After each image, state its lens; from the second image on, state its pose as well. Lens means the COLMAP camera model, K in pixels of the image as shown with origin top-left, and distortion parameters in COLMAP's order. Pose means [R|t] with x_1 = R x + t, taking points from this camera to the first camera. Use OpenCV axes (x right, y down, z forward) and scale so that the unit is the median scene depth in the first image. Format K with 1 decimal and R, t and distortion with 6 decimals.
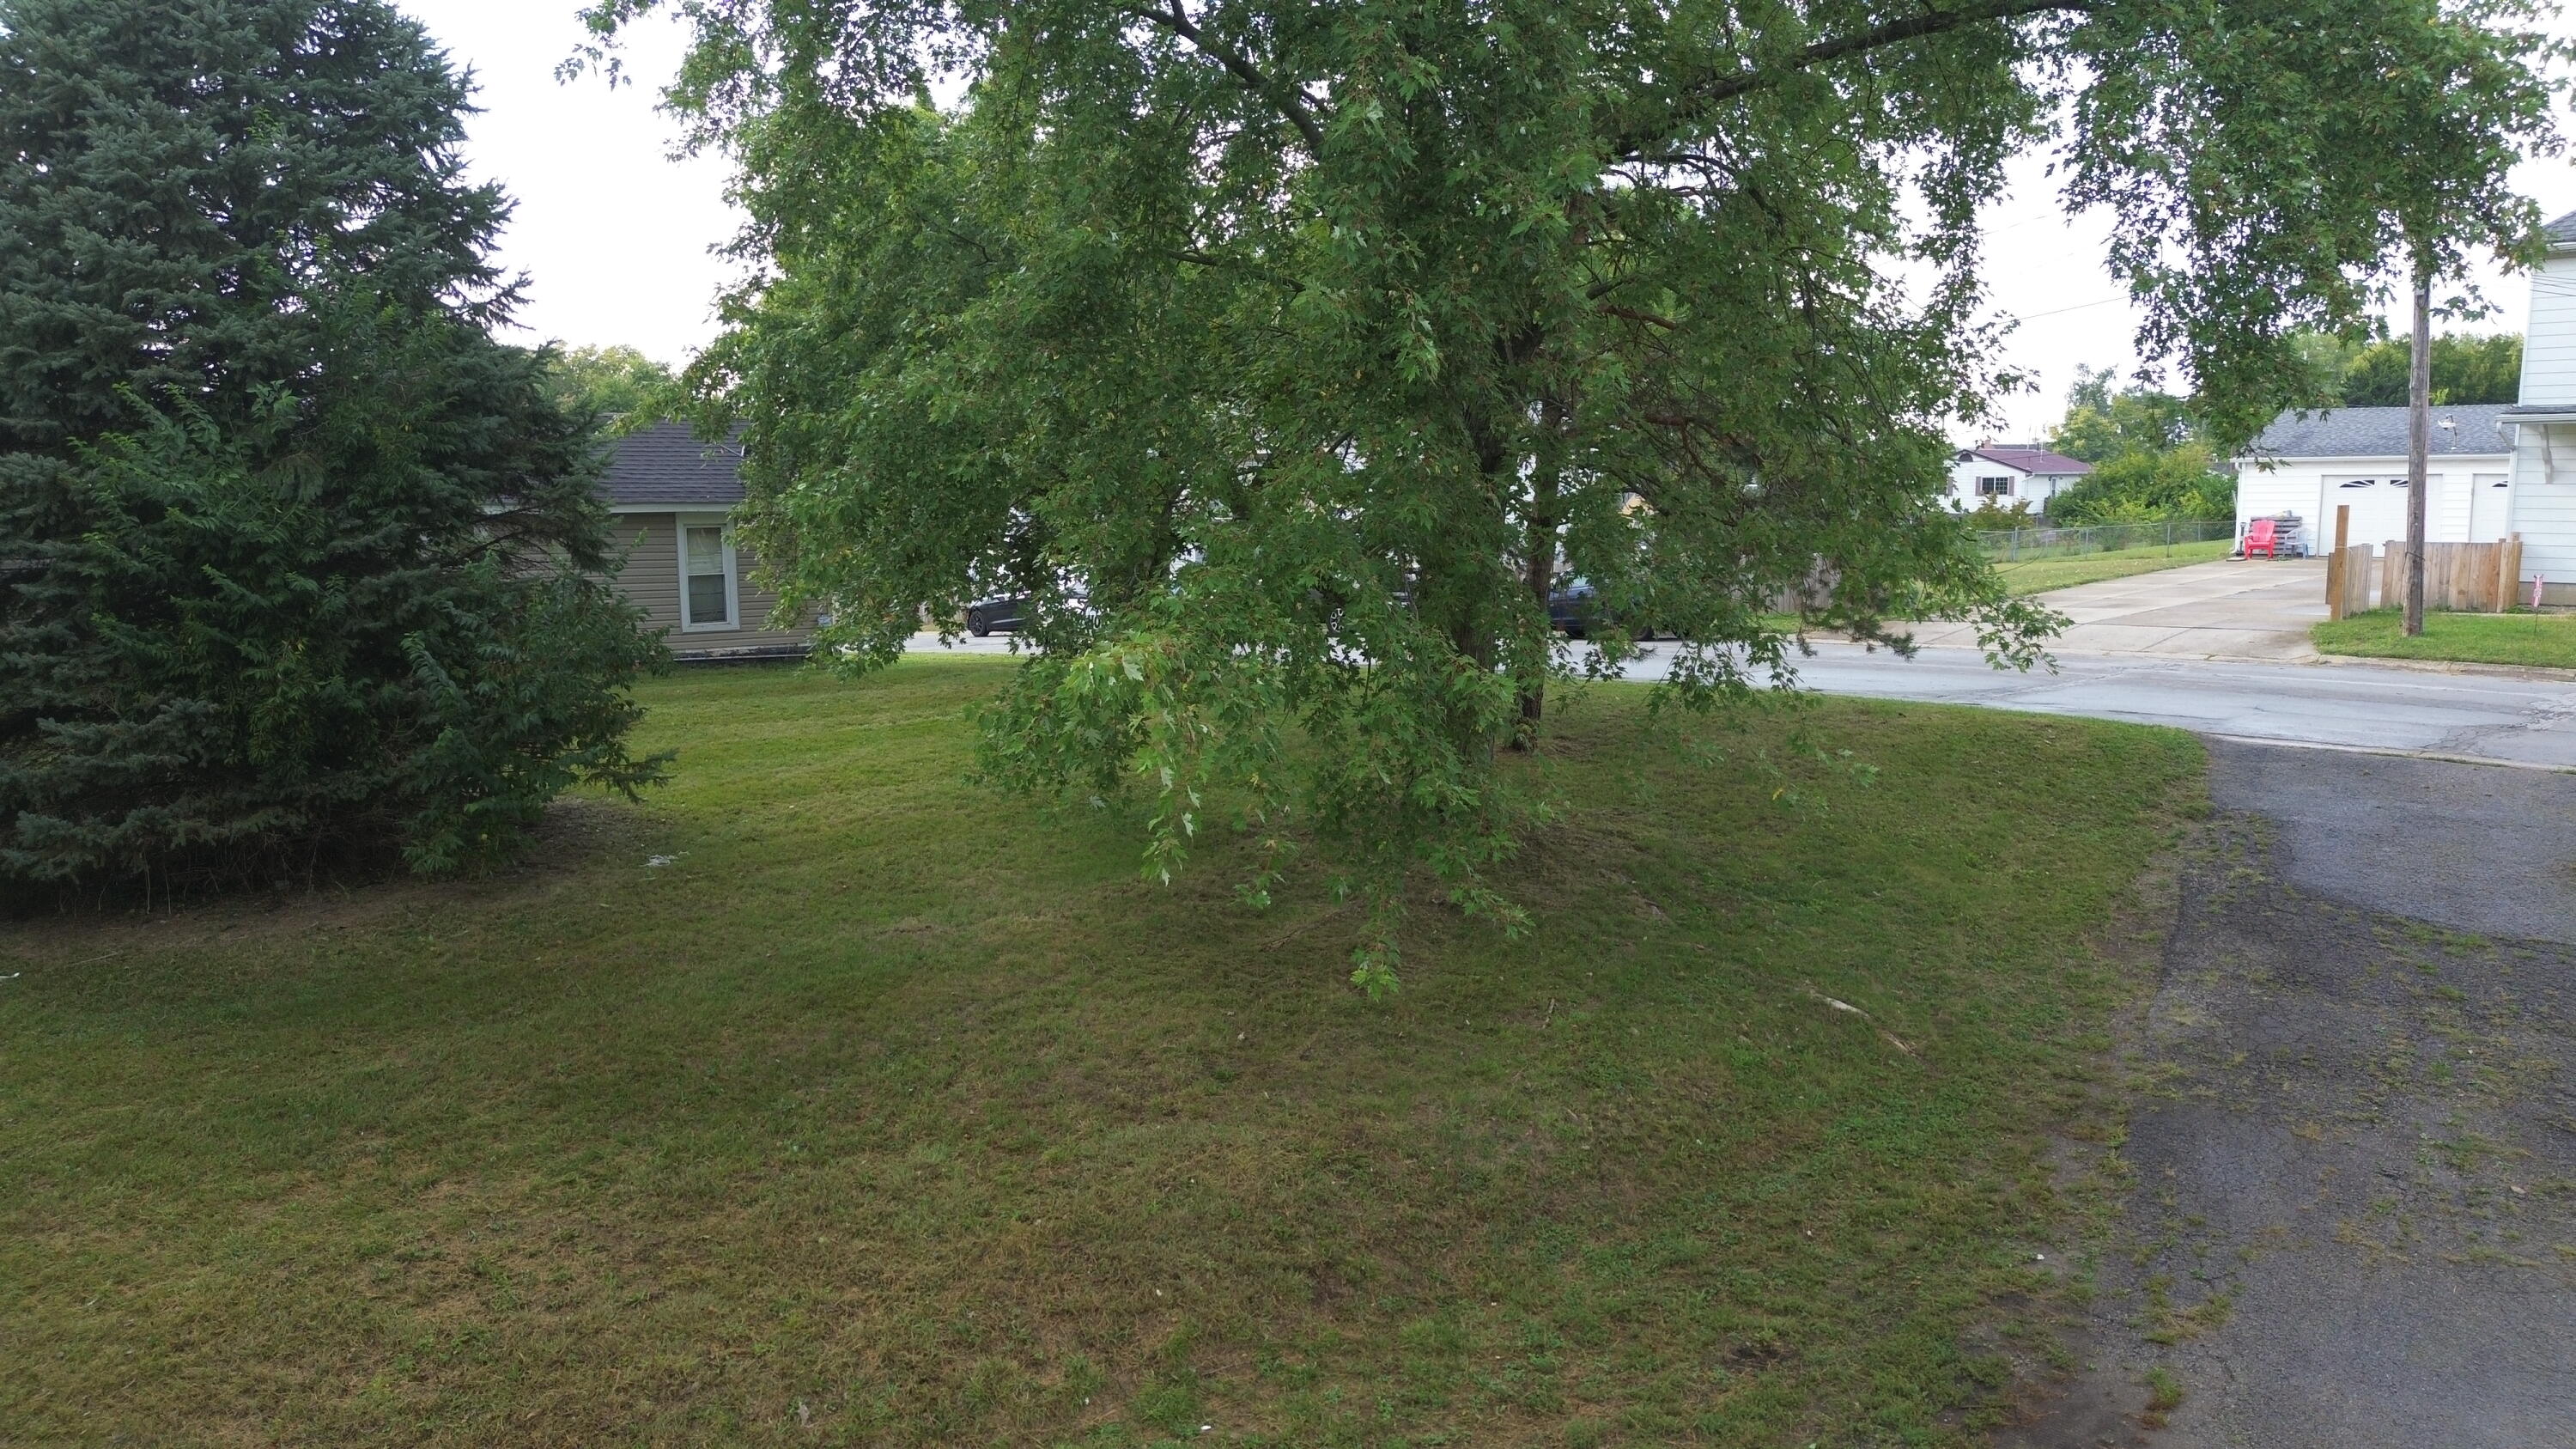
lens RADIAL K [[1825.1, 0, 1289.2], [0, 1825.1, 709.8], [0, 0, 1]] dist [0.076159, -0.068604]
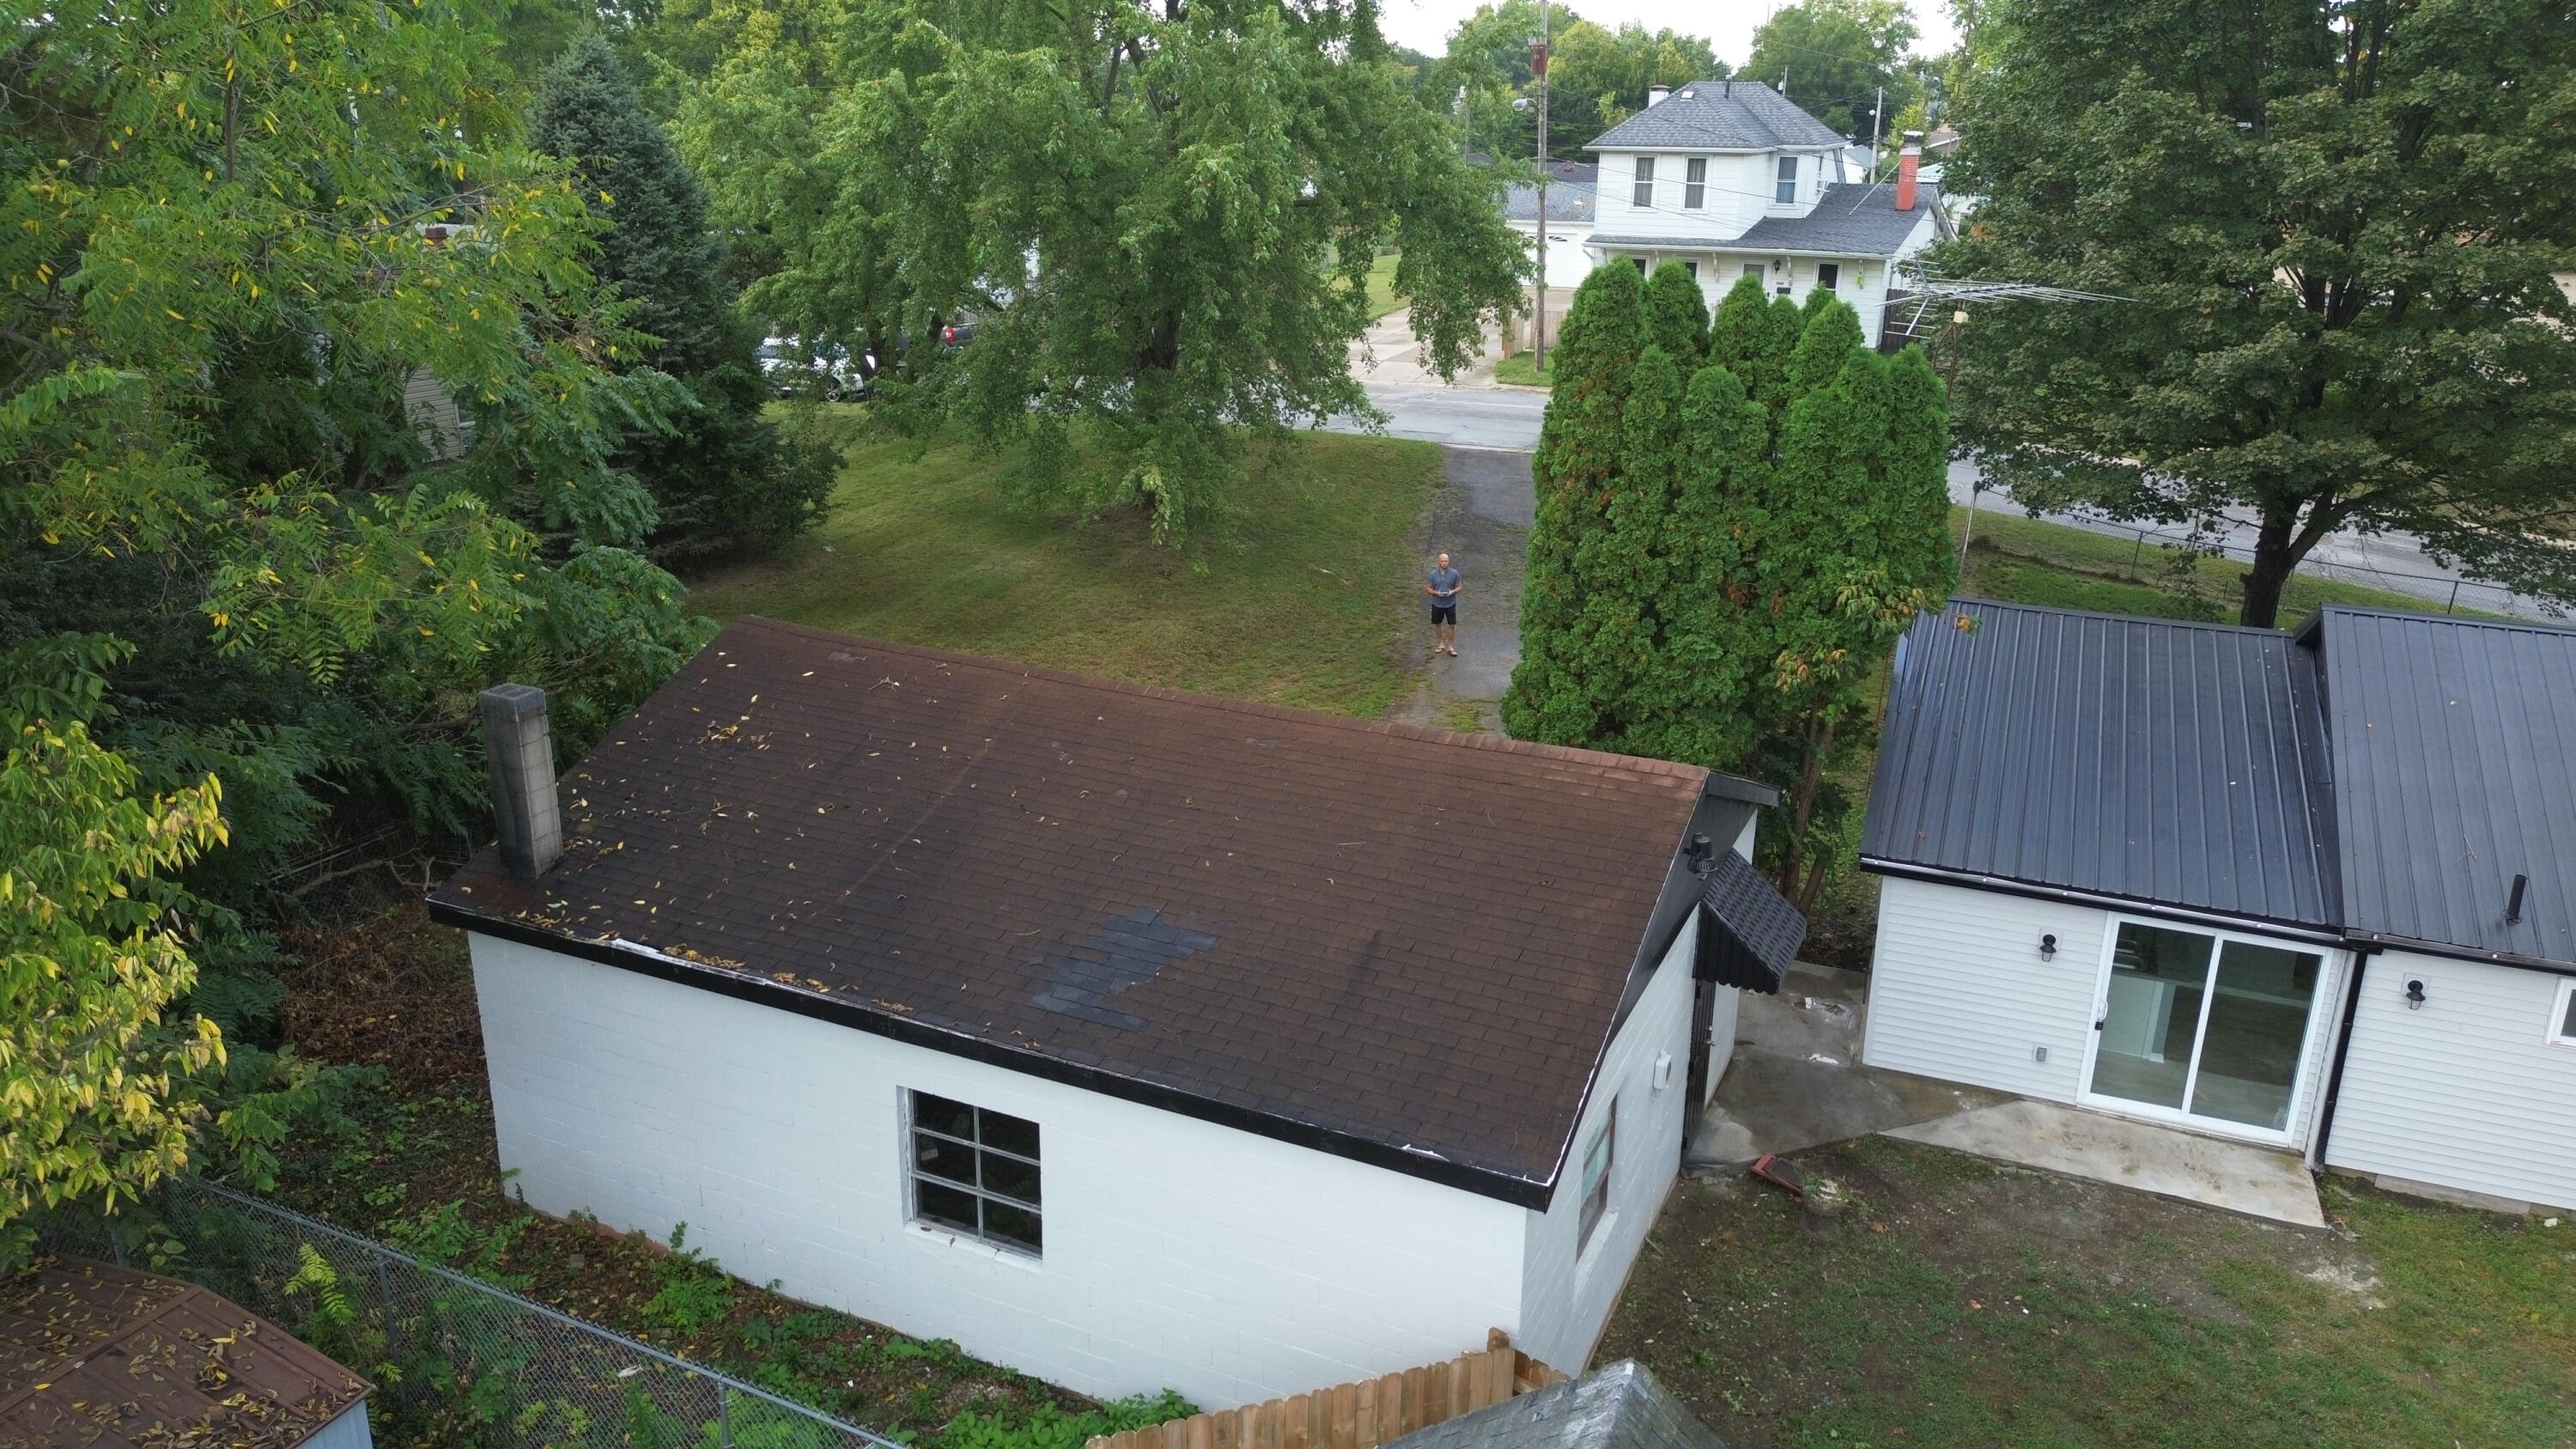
lens RADIAL K [[1825.1, 0, 1272.7], [0, 1825.1, 715.1], [0, 0, 1]] dist [0.076159, -0.068604]
pose [[0.934234, -0.104115, 0.341126, -0.746924], [0.034224, 0.978199, 0.204829, -0.196648], [-0.355015, -0.179684, 0.917430, -1.561118]]
